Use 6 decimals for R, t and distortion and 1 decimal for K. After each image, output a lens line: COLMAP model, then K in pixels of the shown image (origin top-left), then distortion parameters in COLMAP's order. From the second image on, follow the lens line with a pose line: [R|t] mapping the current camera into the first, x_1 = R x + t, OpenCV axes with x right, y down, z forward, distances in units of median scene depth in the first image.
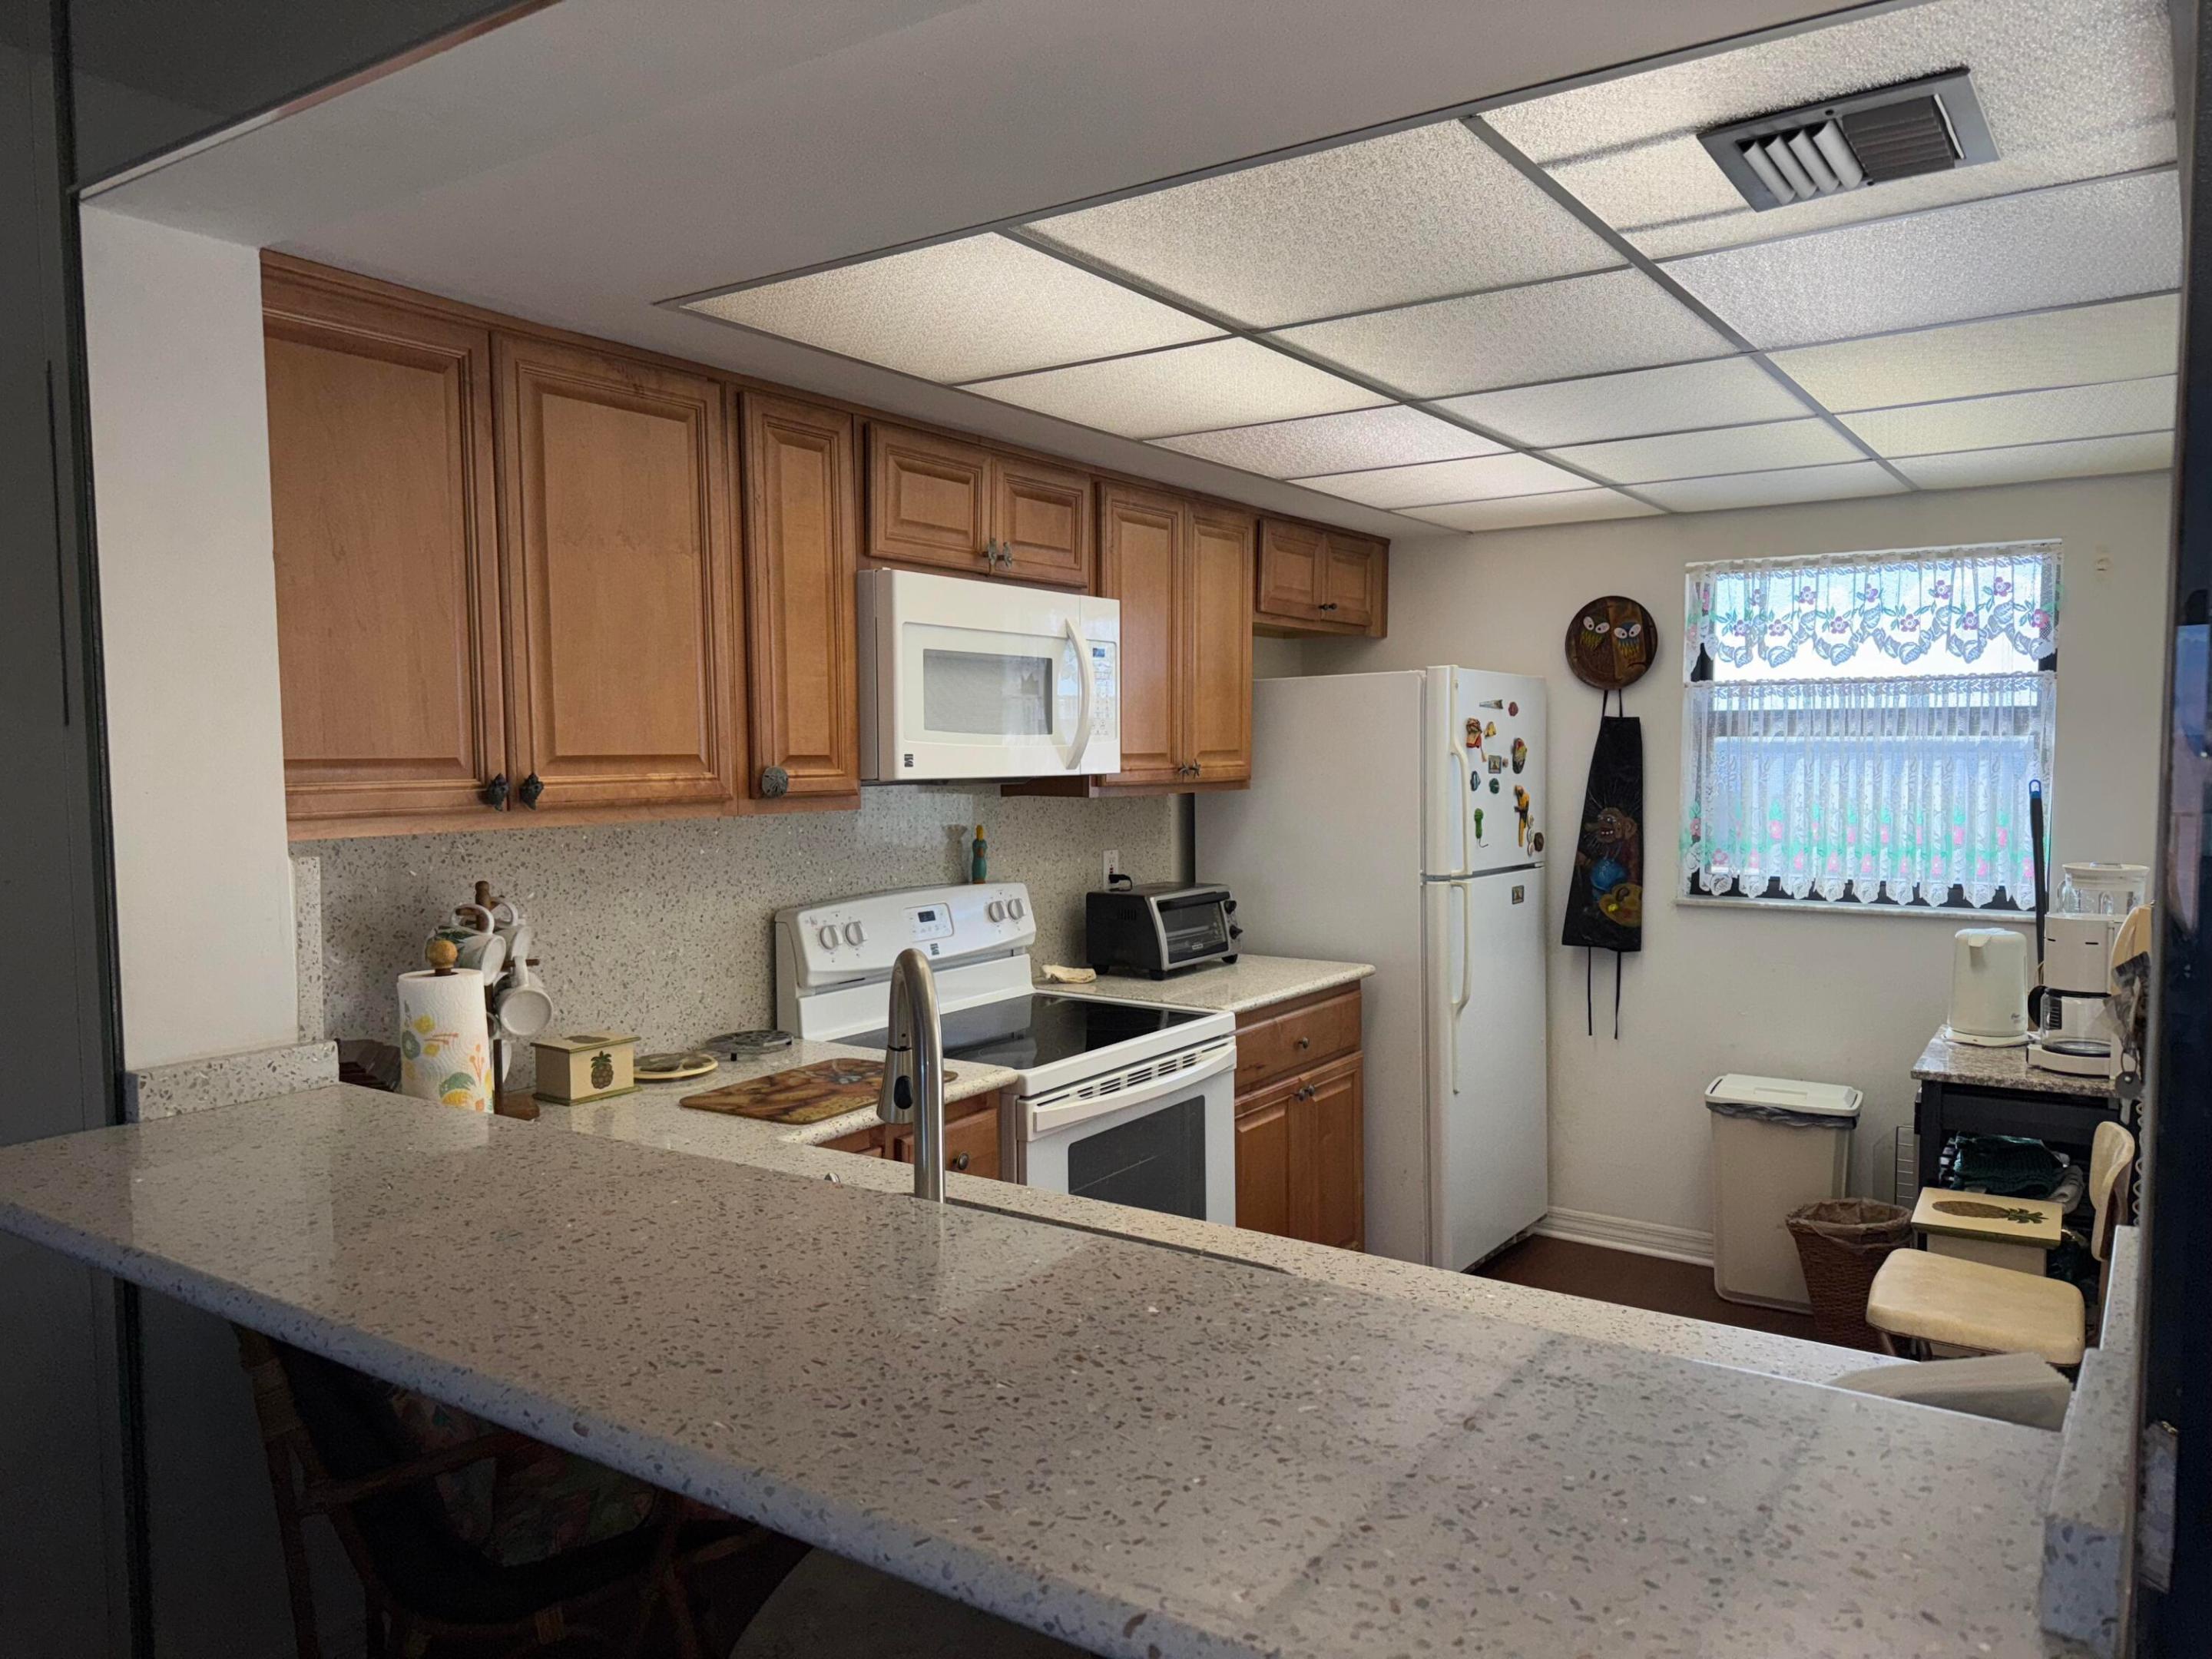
lens RADIAL K [[1546.3, 0, 1106.0], [0, 1546.3, 829.5], [0, 0, 1]] dist [0.170700, 0.000005]
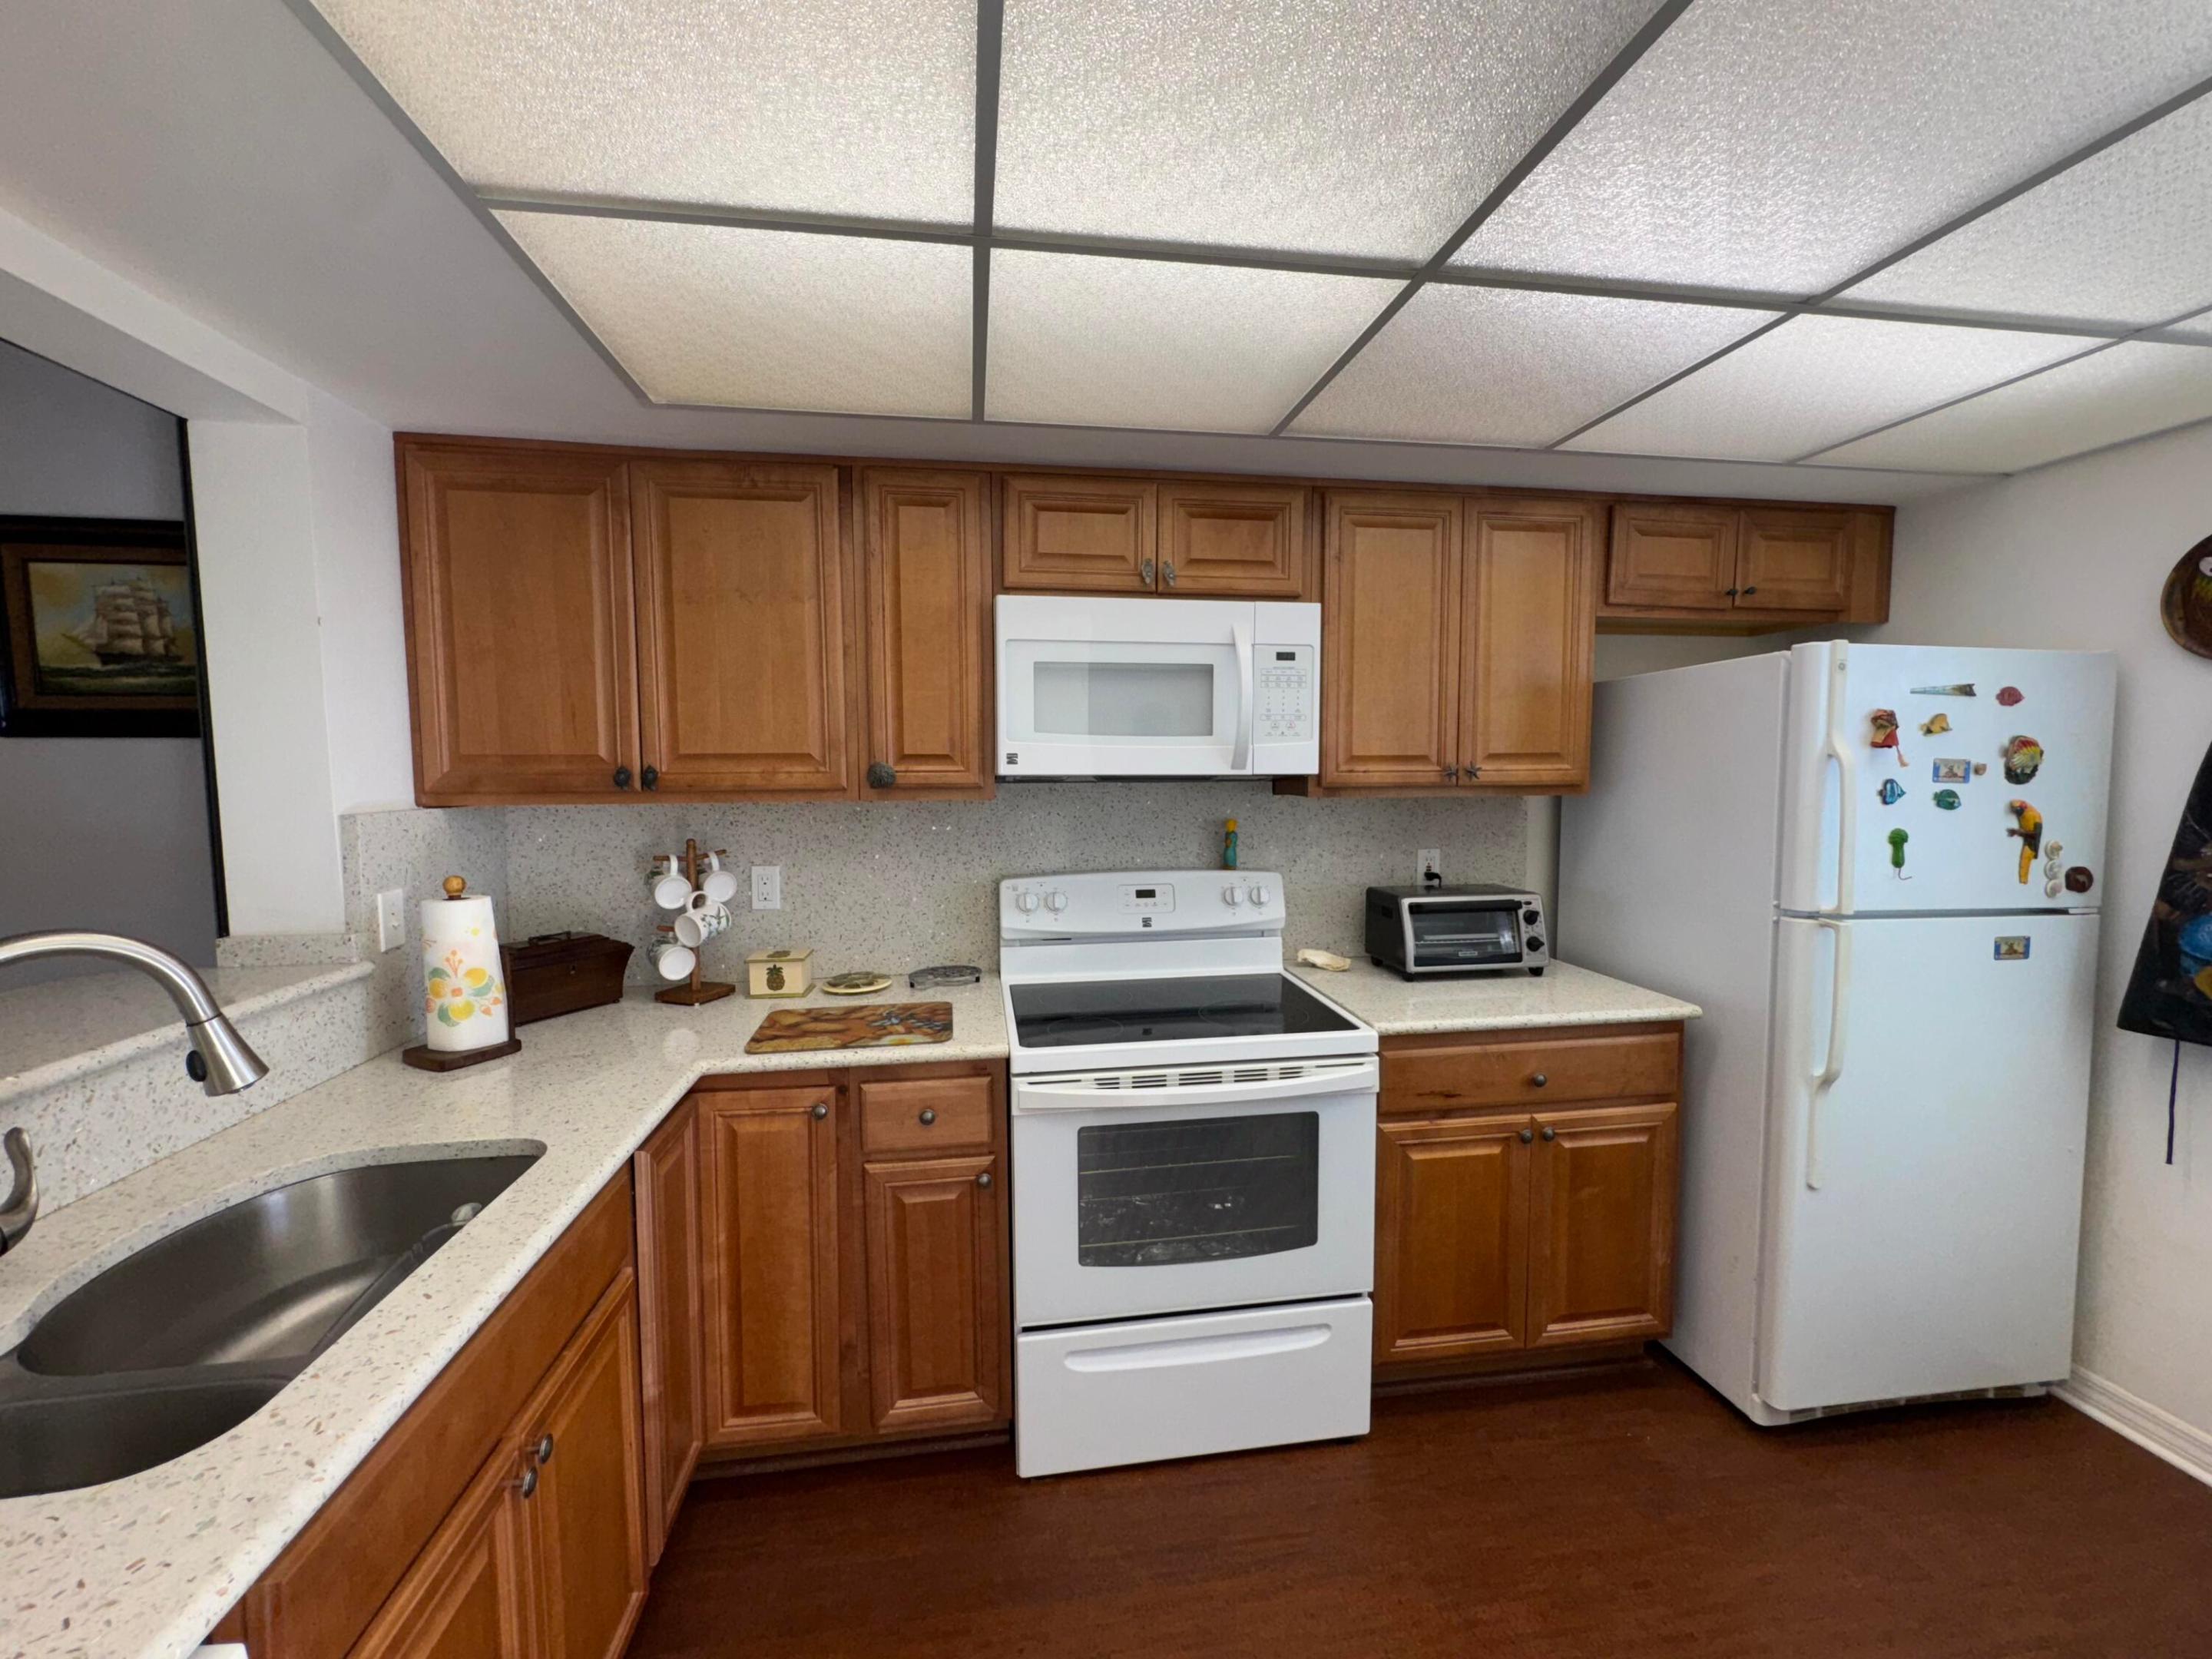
lens RADIAL K [[883.4, 0, 1115.2], [0, 883.4, 824.1], [0, 0, 1]] dist [-0.000106, 0.003565]
pose [[0.686367, 0.049752, -0.725552, 0.352077], [-0.039655, 0.998733, 0.030971, -0.016710], [0.726174, 0.007514, 0.687470, 0.520417]]
